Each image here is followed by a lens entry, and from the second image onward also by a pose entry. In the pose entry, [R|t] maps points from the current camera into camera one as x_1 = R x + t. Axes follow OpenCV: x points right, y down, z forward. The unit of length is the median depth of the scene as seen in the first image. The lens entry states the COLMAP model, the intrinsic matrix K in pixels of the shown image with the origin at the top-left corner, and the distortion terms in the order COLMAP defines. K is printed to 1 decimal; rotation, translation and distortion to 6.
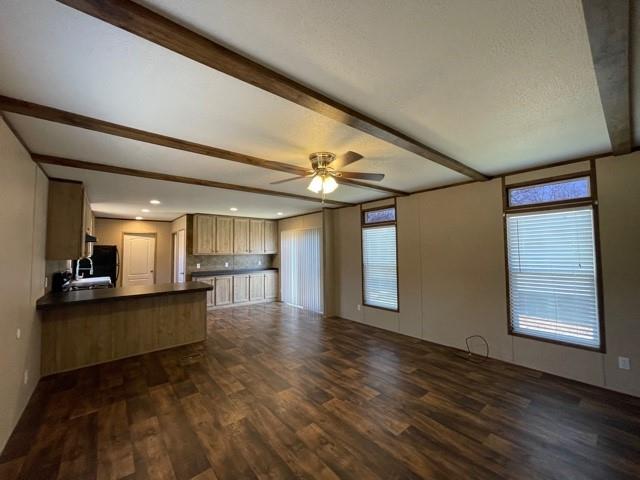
lens RADIAL K [[258.9, 0, 316.8], [0, 258.9, 239.9], [0, 0, 1]] dist [-0.002915, 0.000358]
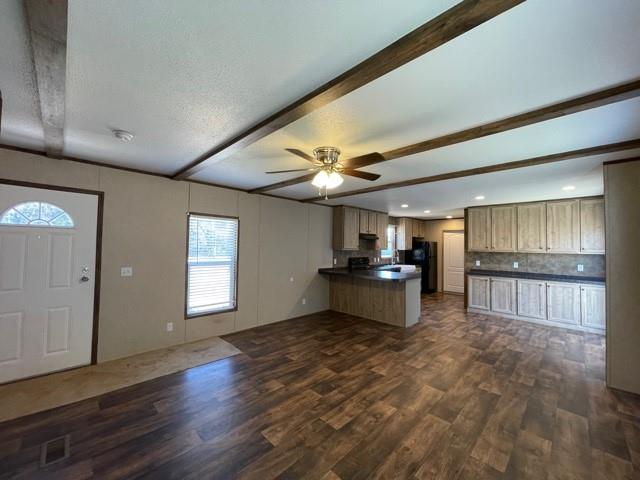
lens RADIAL K [[258.9, 0, 316.8], [0, 258.9, 238.2], [0, 0, 1]] dist [-0.002915, 0.000358]
pose [[0.097979, -0.018898, -0.995009, 0.370664], [0.026599, 0.999512, -0.016365, 0.010212], [0.994833, -0.024863, 0.098434, 0.308261]]
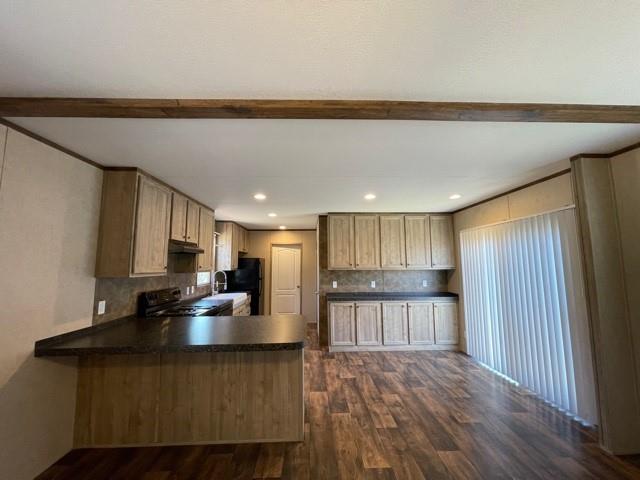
lens RADIAL K [[258.9, 0, 319.1], [0, 258.9, 238.2], [0, 0, 1]] dist [-0.002915, 0.000358]
pose [[0.797329, -0.056259, -0.600917, -0.041905], [0.023408, 0.997779, -0.062355, 0.012457], [0.603090, 0.035652, 0.796876, 0.351099]]
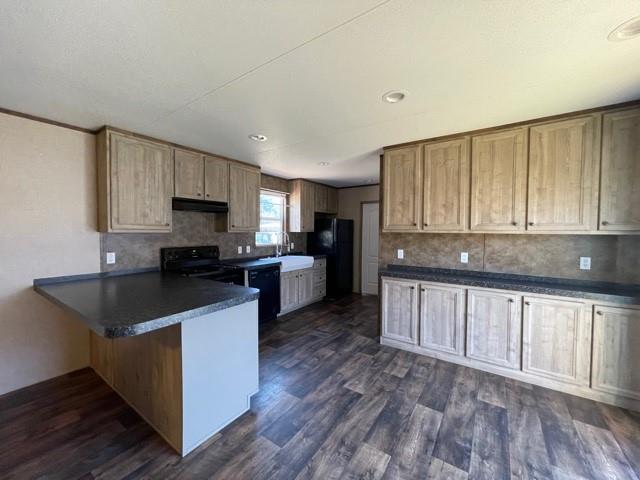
lens RADIAL K [[258.9, 0, 319.2], [0, 258.9, 238.1], [0, 0, 1]] dist [-0.002915, 0.000358]
pose [[0.284209, 0.038977, -0.957970, -0.015999], [0.031341, 0.998262, 0.049915, 0.035485], [0.958250, -0.044210, 0.282493, 0.641195]]
